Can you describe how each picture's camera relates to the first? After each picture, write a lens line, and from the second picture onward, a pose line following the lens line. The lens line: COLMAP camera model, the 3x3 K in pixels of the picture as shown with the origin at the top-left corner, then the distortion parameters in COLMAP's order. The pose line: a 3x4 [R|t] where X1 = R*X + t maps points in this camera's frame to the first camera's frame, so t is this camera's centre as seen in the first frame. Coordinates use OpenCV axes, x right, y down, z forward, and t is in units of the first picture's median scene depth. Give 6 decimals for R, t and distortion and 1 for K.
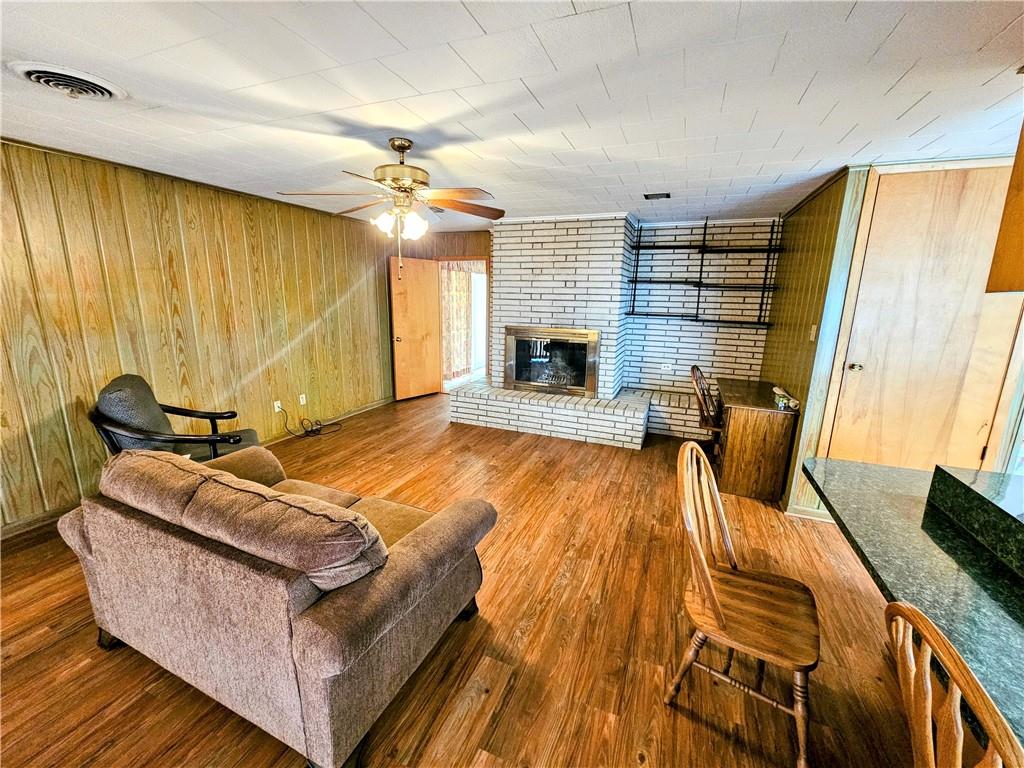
lens RADIAL K [[416.7, 0, 514.2], [0, 416.7, 383.6], [0, 0, 1]] dist [-0.000844, 0.000209]
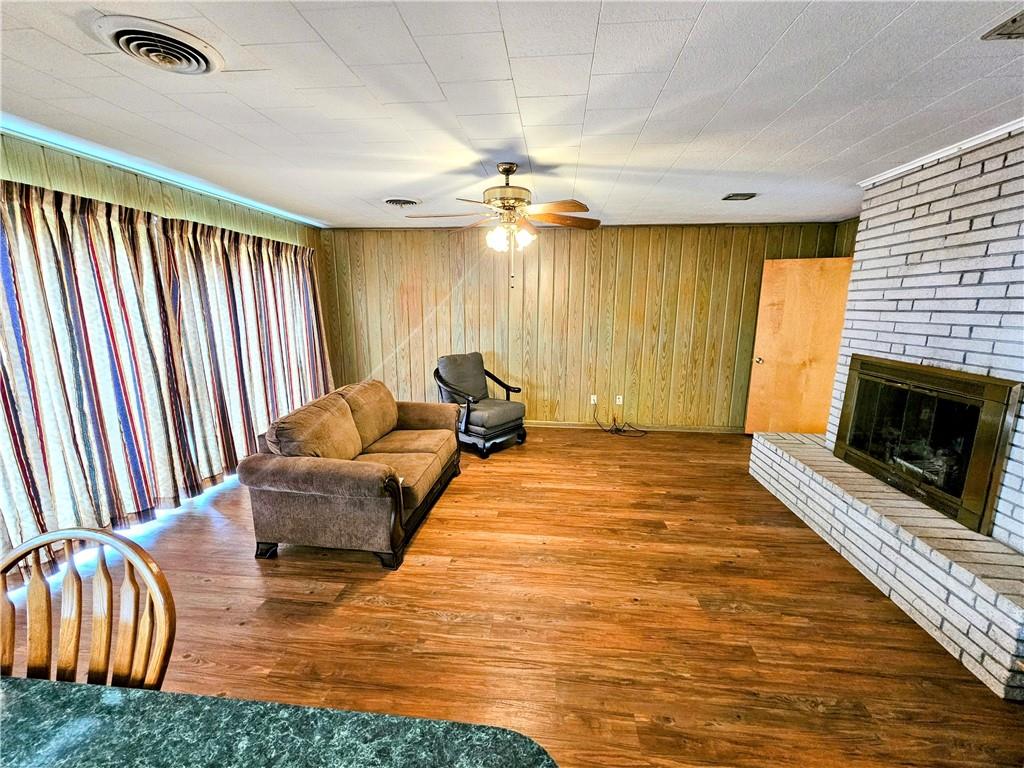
lens RADIAL K [[416.7, 0, 517.3], [0, 416.7, 385.6], [0, 0, 1]] dist [-0.000844, 0.000209]
pose [[0.288466, 0.167751, -0.942681, 0.464823], [-0.201503, 0.973120, 0.111507, -0.069915], [0.936047, 0.157787, 0.314514, 0.397627]]
